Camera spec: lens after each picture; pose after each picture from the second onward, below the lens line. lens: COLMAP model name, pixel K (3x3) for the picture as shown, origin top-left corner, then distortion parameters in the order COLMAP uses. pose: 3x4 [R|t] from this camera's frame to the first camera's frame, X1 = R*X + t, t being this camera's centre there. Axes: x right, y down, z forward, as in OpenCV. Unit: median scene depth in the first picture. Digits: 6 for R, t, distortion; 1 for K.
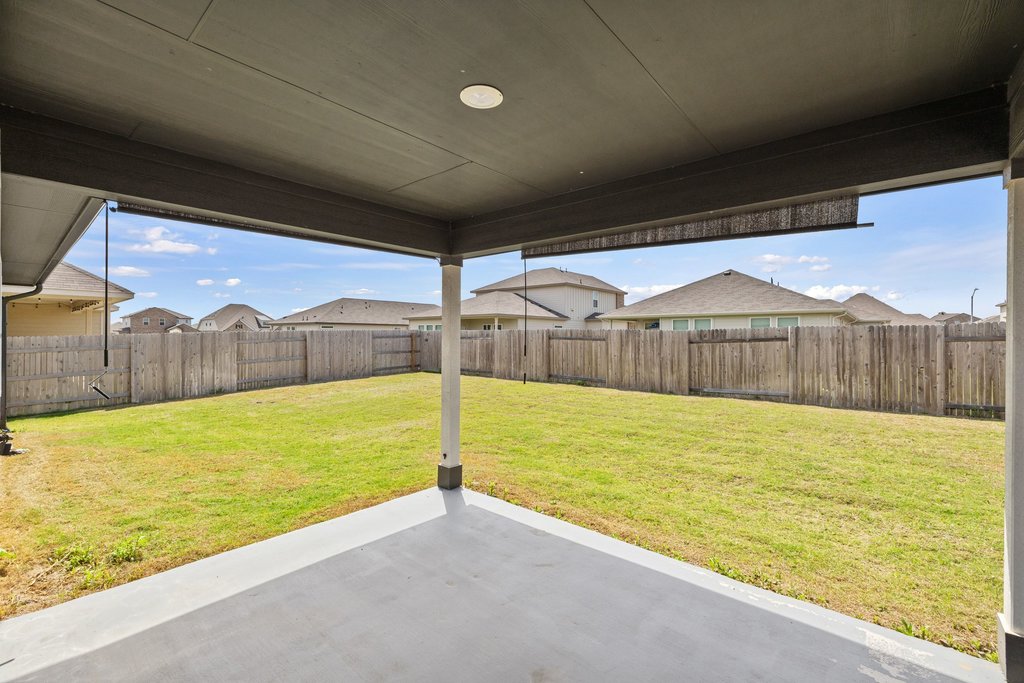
lens RADIAL K [[432.4, 0, 511.3], [0, 432.4, 337.4], [0, 0, 1]] dist [0.000646, 0.000134]
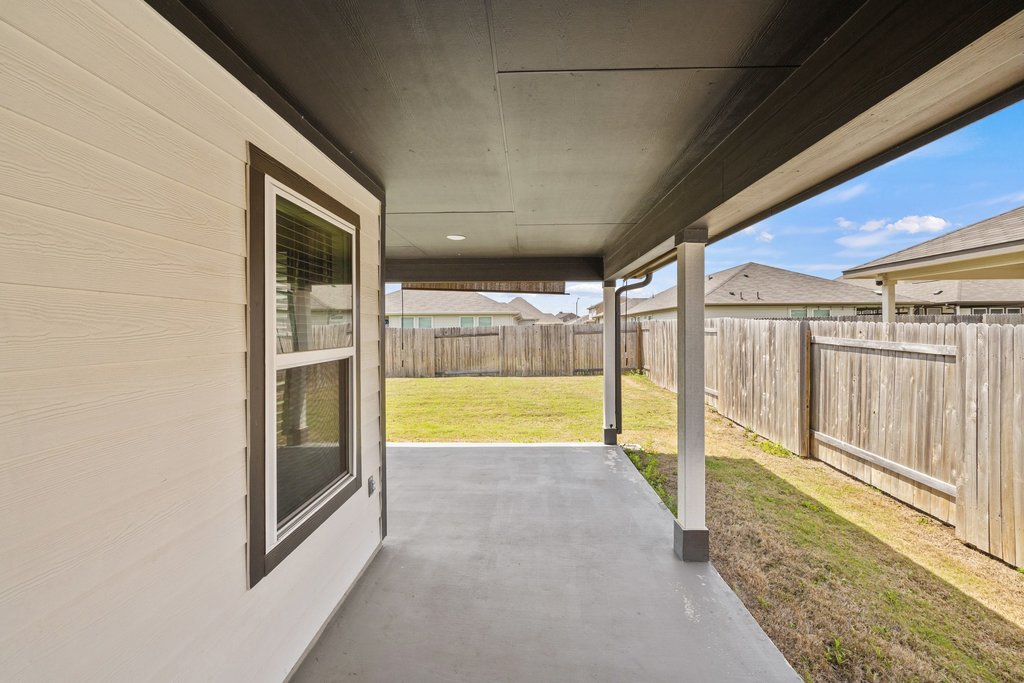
lens RADIAL K [[432.4, 0, 511.3], [0, 432.4, 337.4], [0, 0, 1]] dist [0.000646, 0.000134]
pose [[0.783235, -0.018972, 0.621436, -0.246543], [0.010117, 0.999791, 0.017772, -0.010367], [-0.621643, -0.007633, 0.783263, -0.193099]]
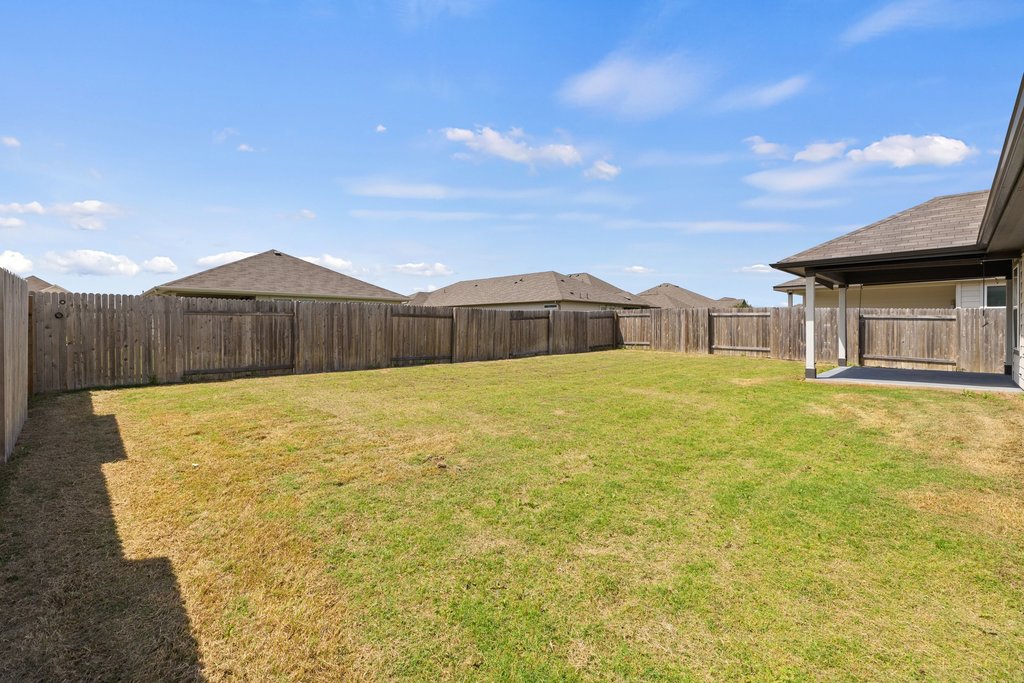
lens RADIAL K [[432.4, 0, 511.3], [0, 432.4, 337.4], [0, 0, 1]] dist [0.000646, 0.000134]
pose [[0.084775, -0.031213, 0.995911, -1.013976], [0.002711, 0.999513, 0.031095, 0.027478], [-0.996396, 0.000064, 0.084818, 0.963753]]
